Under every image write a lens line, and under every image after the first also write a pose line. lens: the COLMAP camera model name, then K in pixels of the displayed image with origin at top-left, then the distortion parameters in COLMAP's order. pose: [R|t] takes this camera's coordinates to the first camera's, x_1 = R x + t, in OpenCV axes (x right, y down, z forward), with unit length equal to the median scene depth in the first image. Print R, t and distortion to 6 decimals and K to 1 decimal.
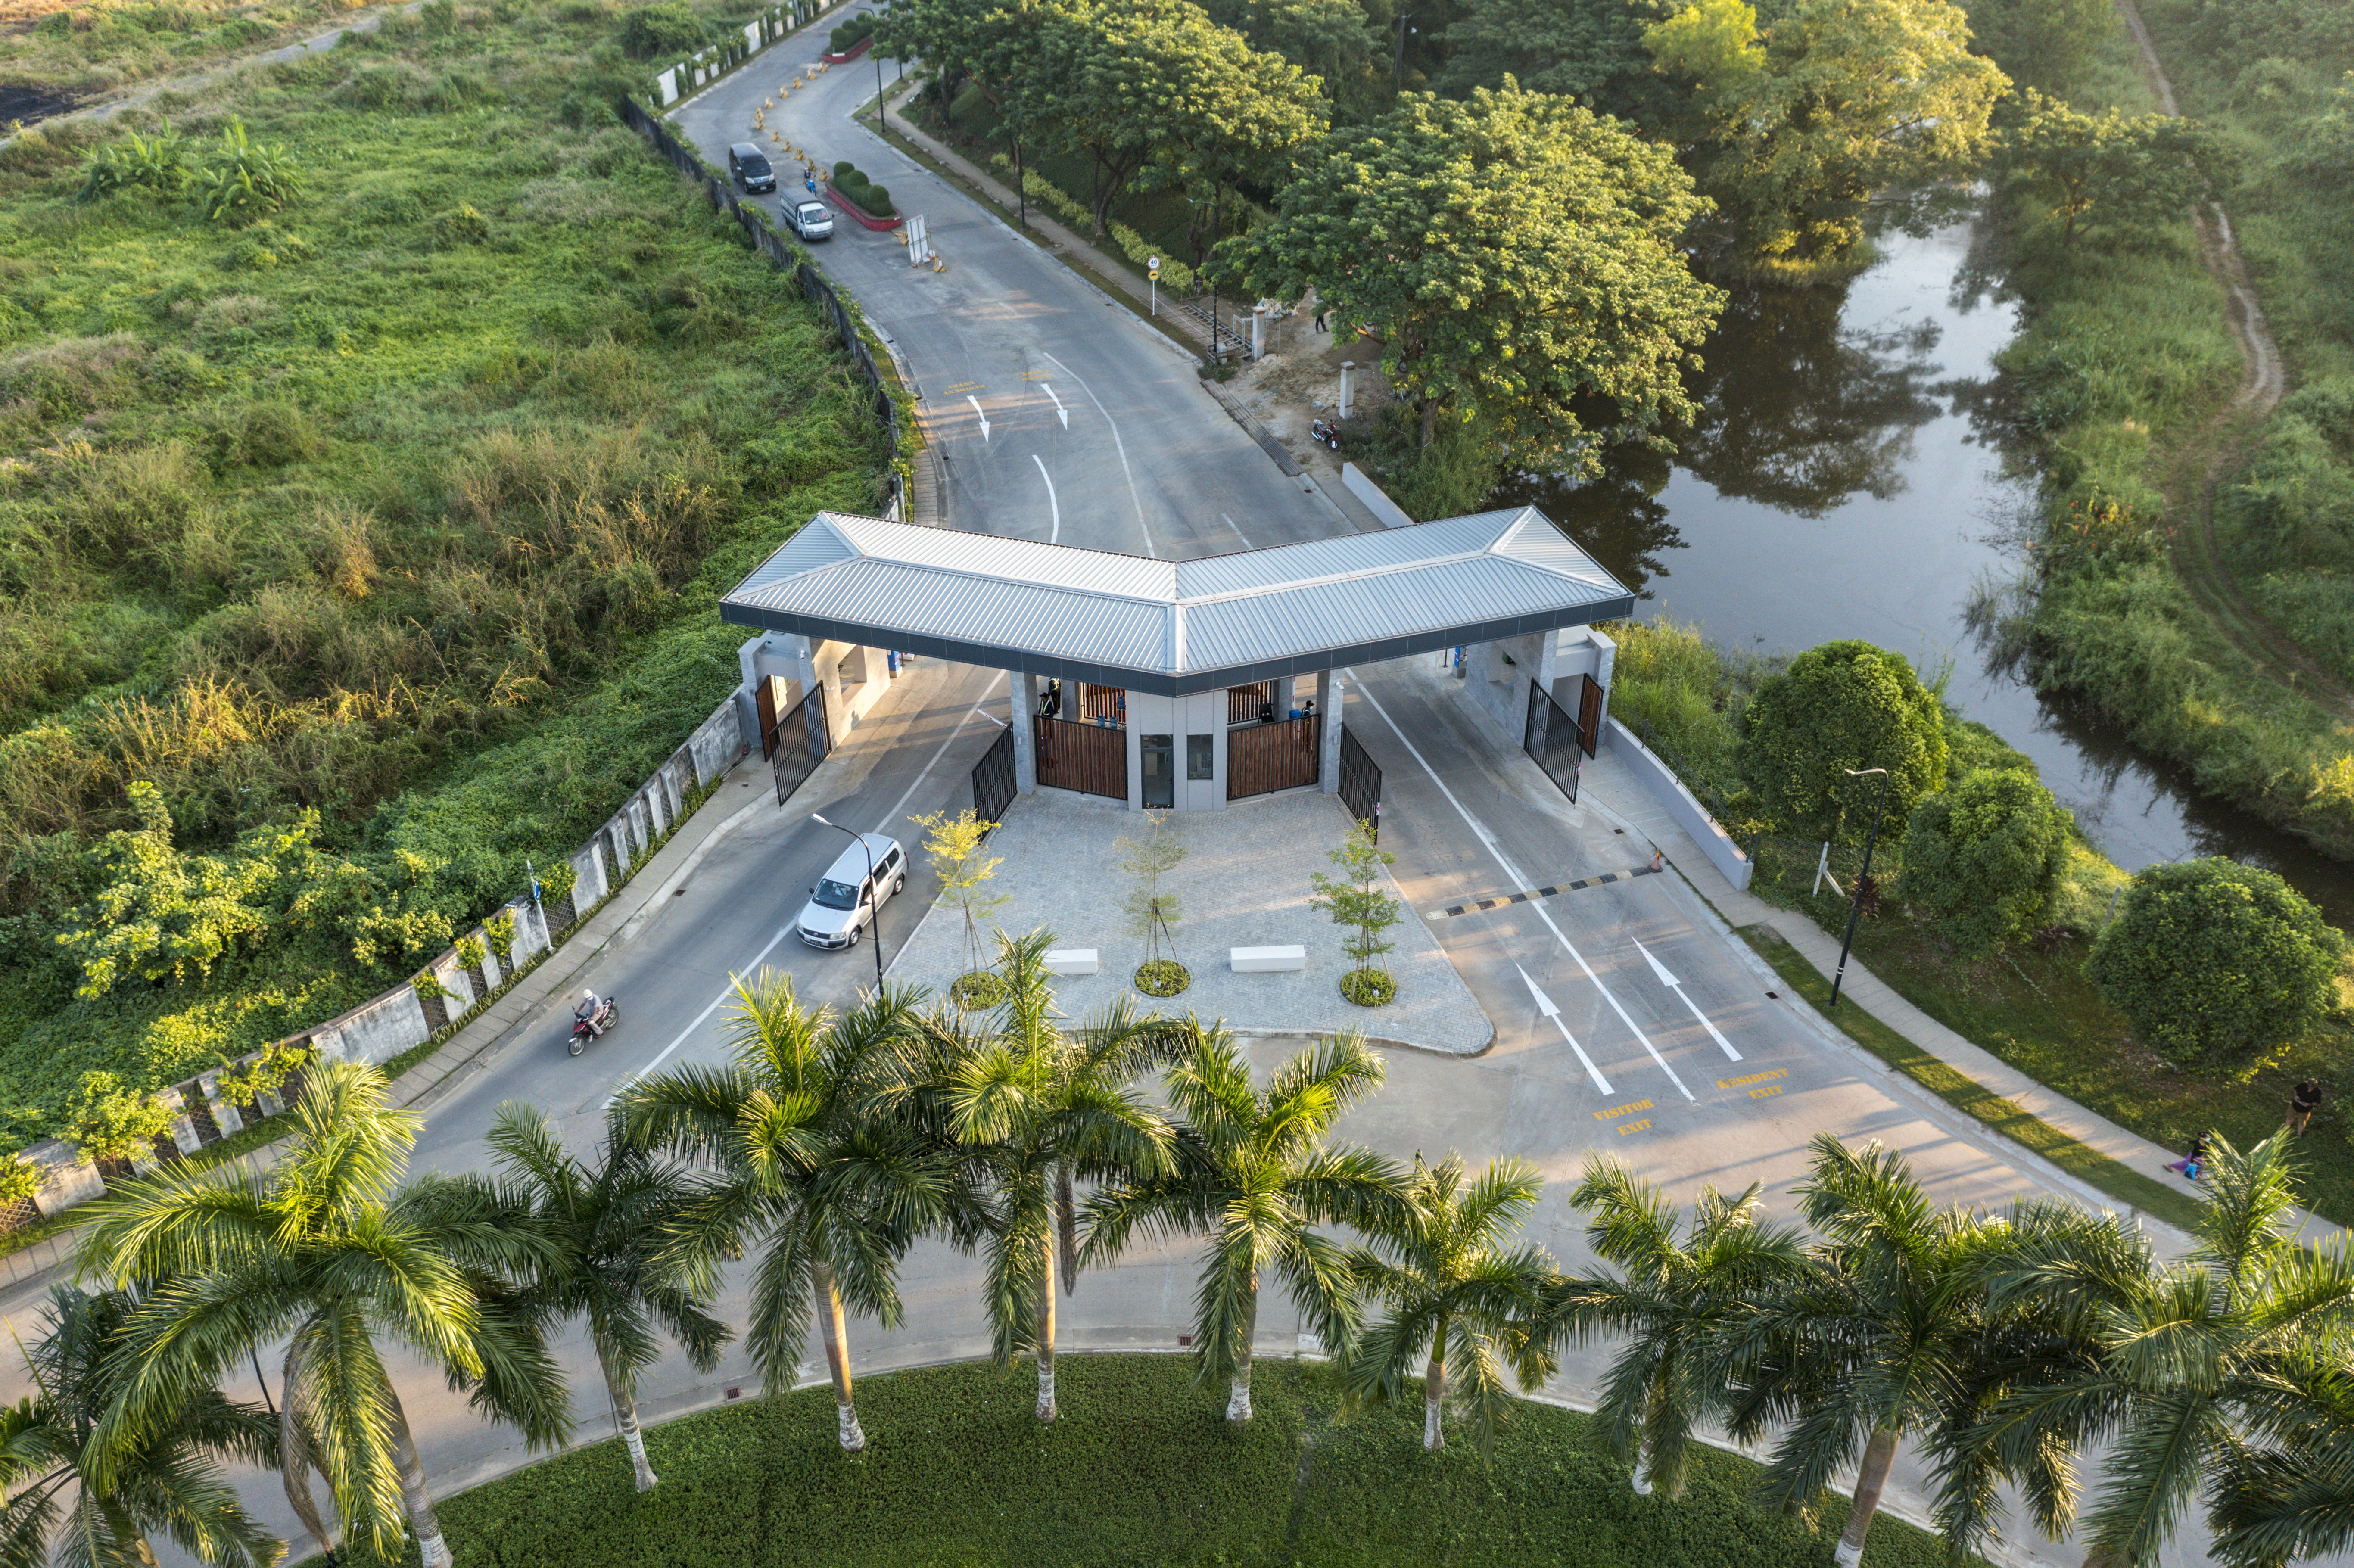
lens RADIAL K [[1877.8, 0, 1171.9], [0, 1877.8, 787.2], [0, 0, 1]] dist [-0.002600, 0.038852]
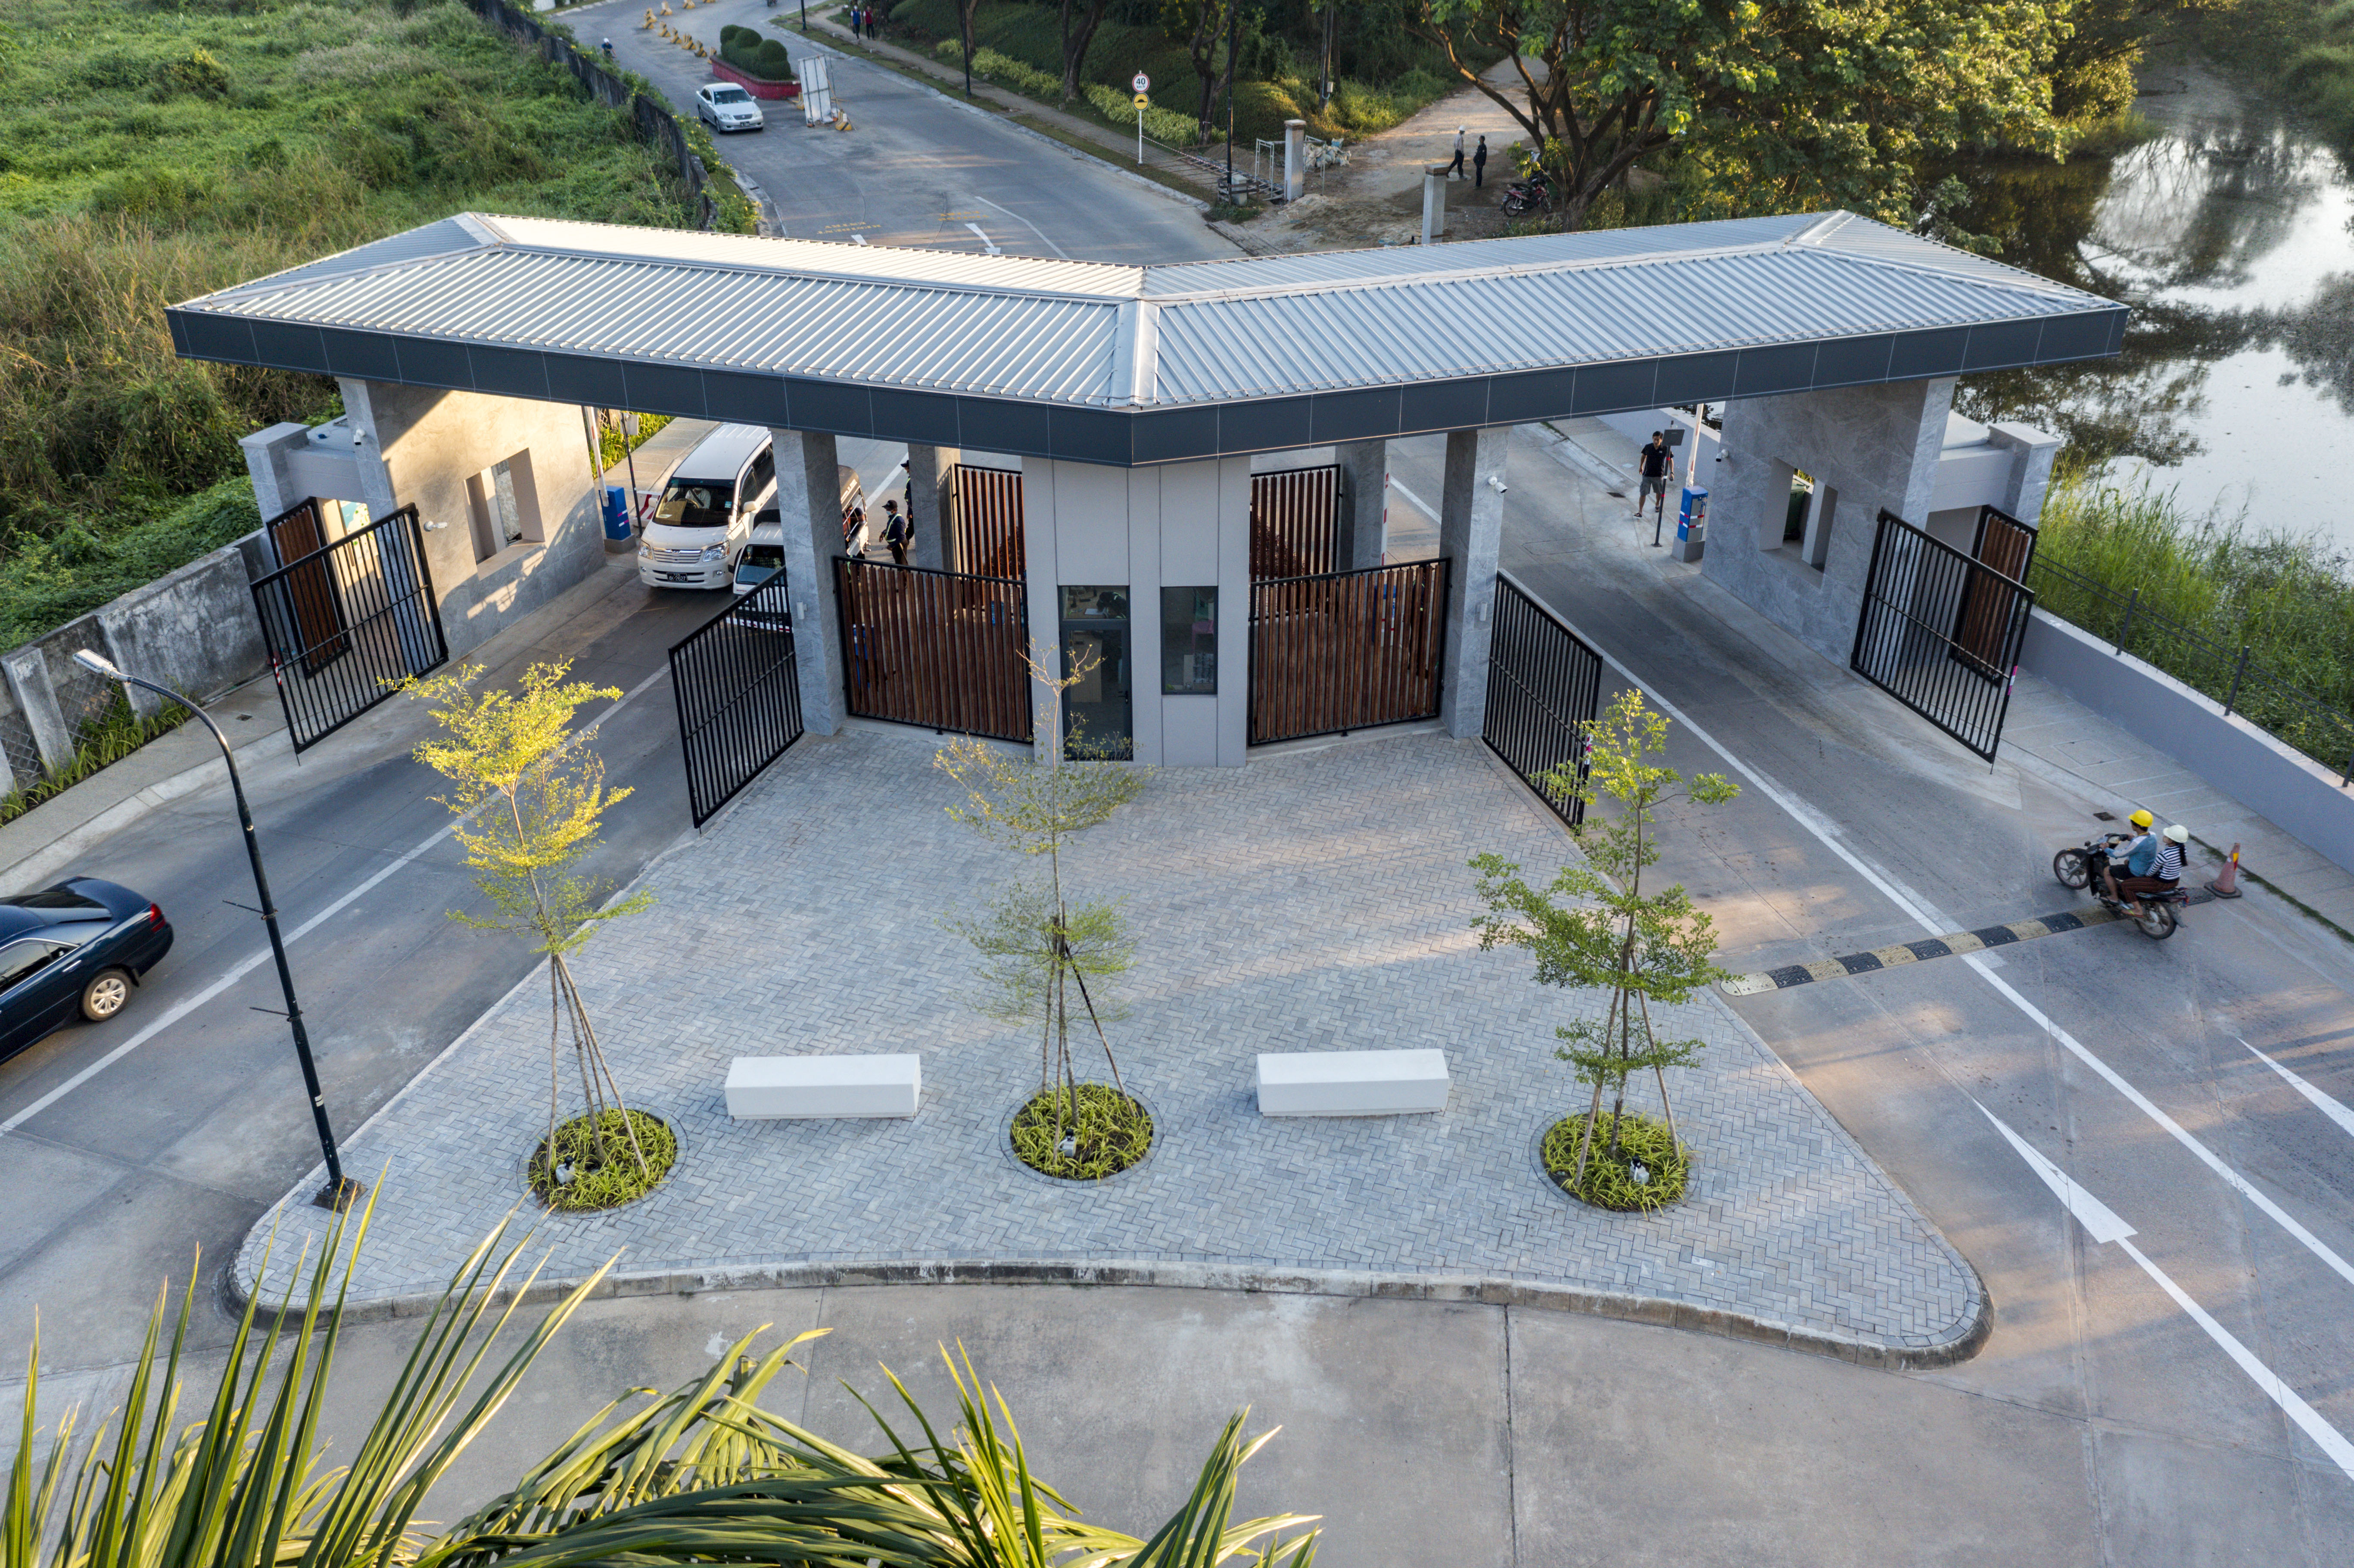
lens RADIAL K [[1870.7, 0, 1172.0], [0, 1870.7, 786.9], [0, 0, 1]] dist [-0.004933, 0.030432]
pose [[0.999940, 0.008750, -0.006603, 0.013377], [-0.009267, 0.996517, -0.082878, 0.054031], [0.005855, 0.082935, 0.996538, 0.523324]]
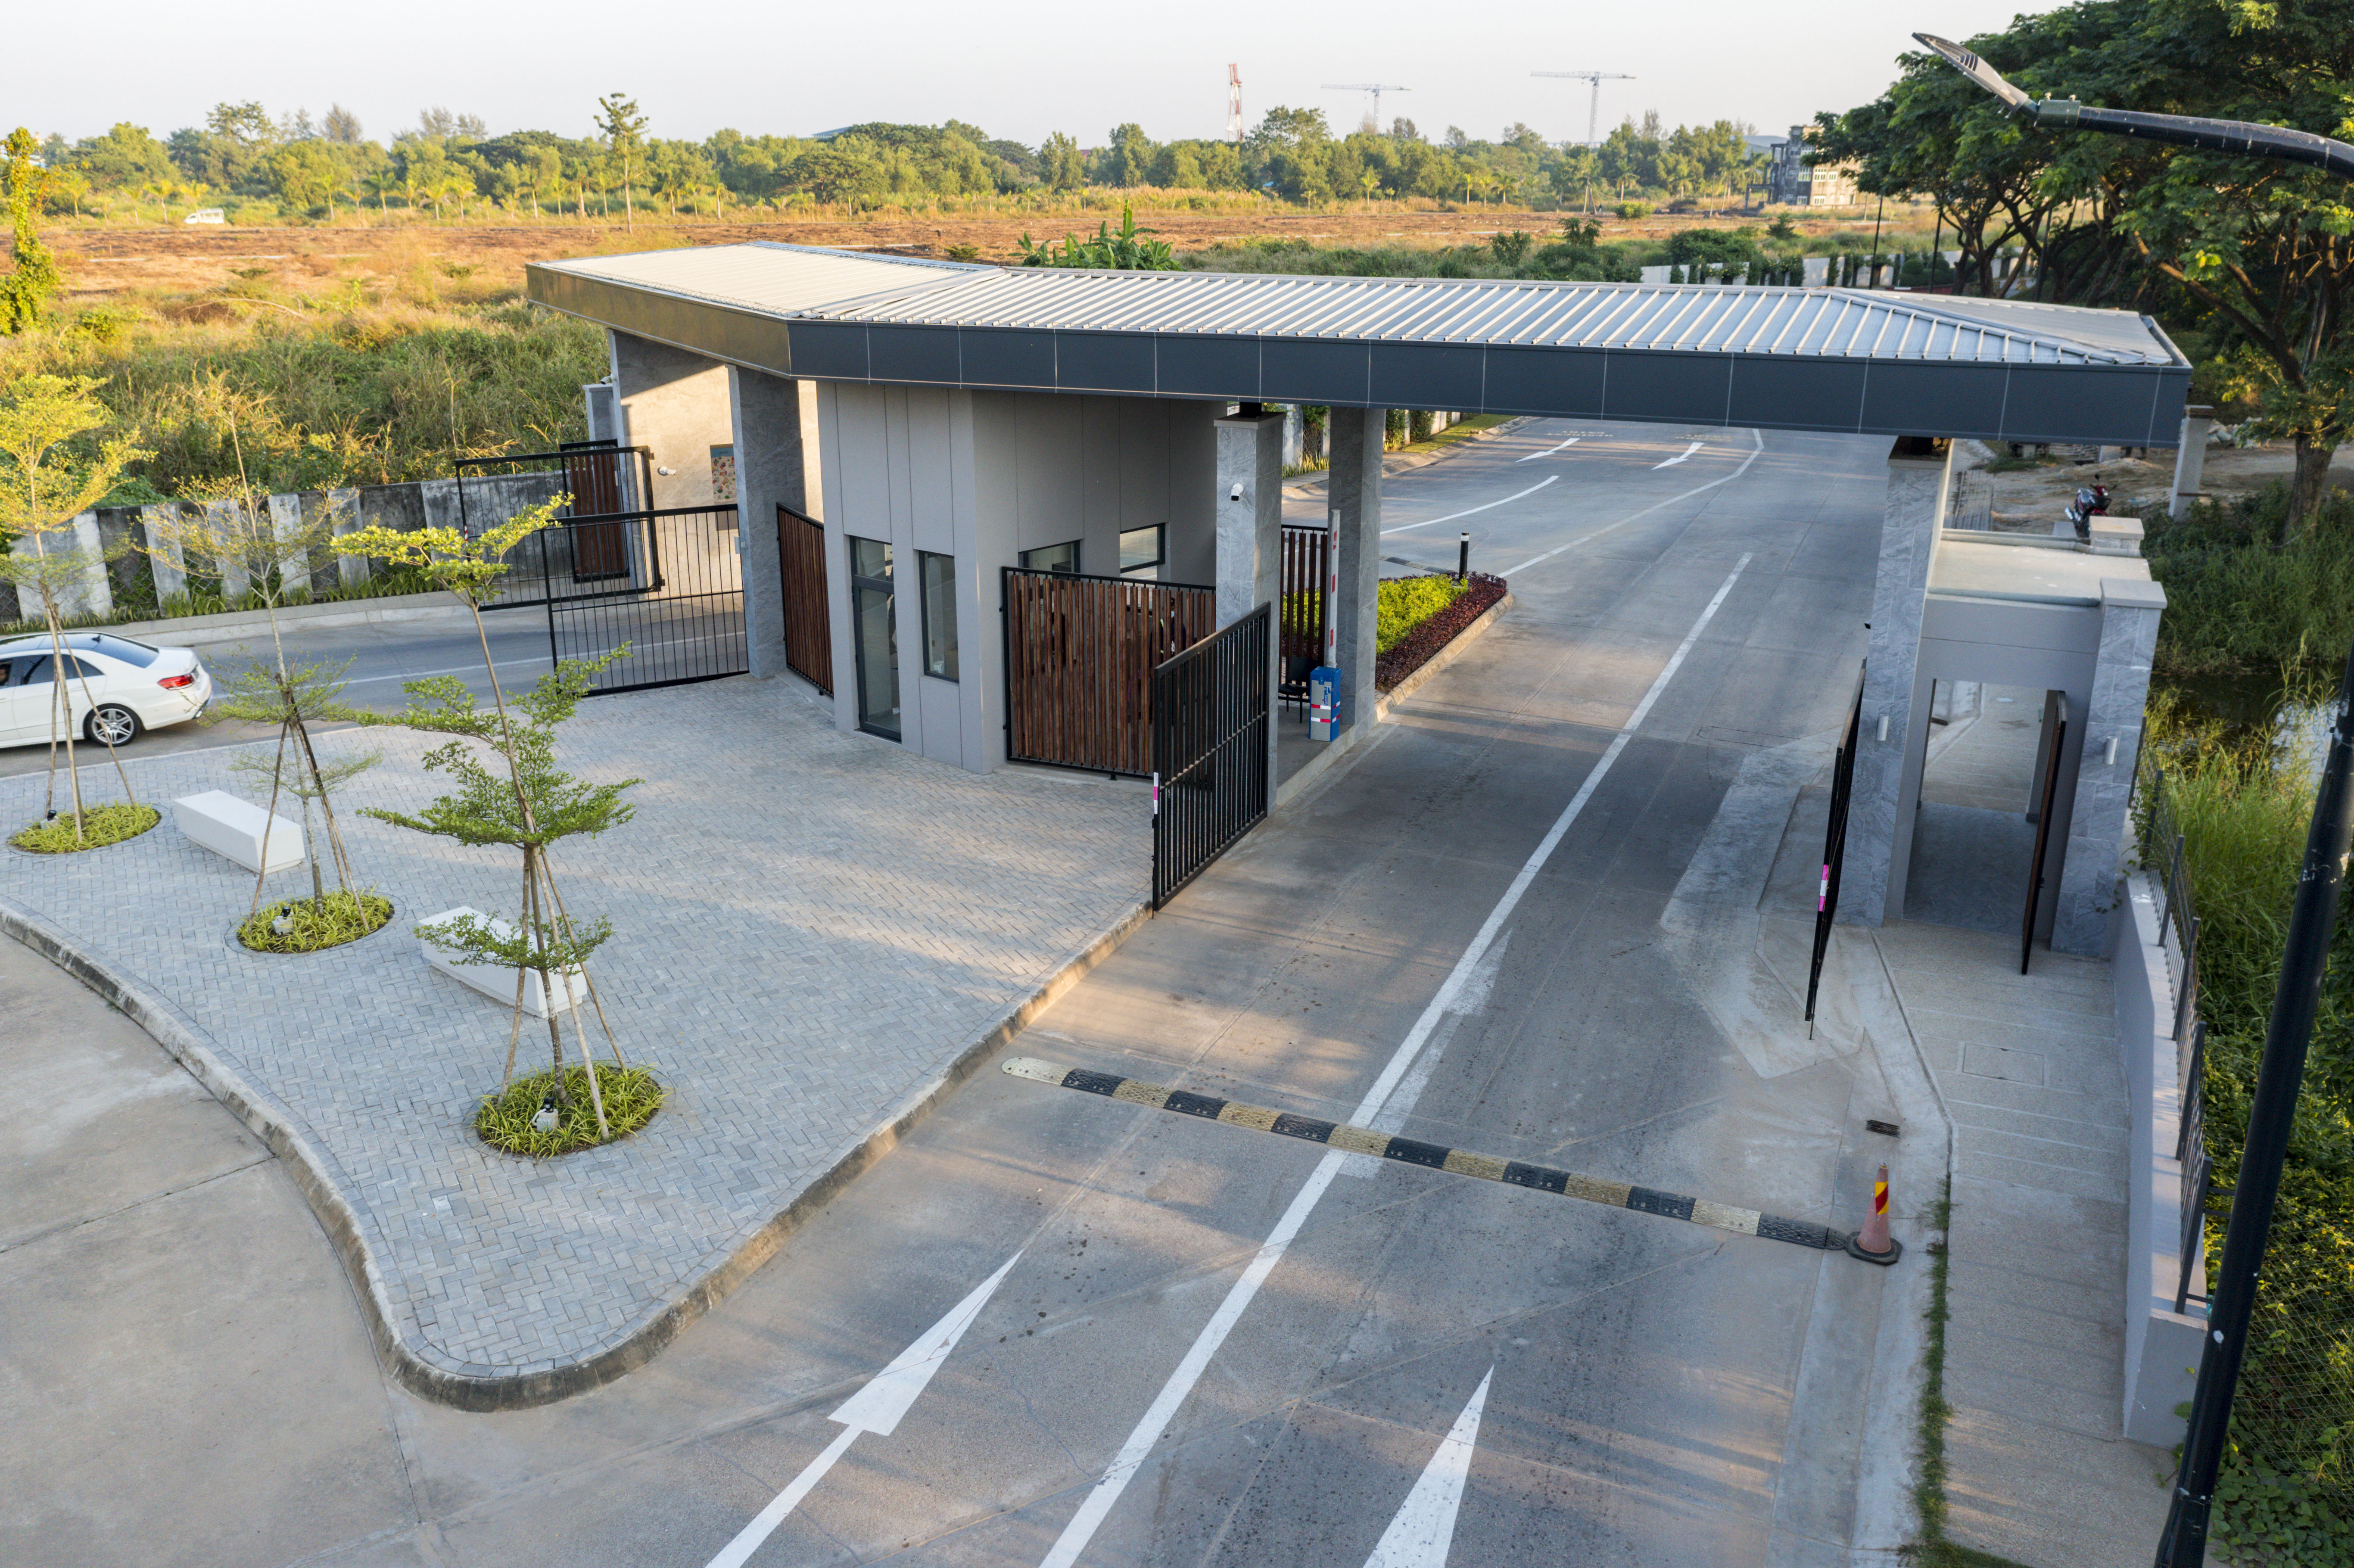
lens RADIAL K [[1875.3, 0, 1171.3], [0, 1875.3, 789.8], [0, 0, 1]] dist [0.011541, 0.009185]
pose [[0.741853, 0.218843, -0.633846, 0.312824], [-0.380738, 0.915569, -0.129504, 0.051724], [0.551989, 0.337402, 0.762540, 0.683701]]
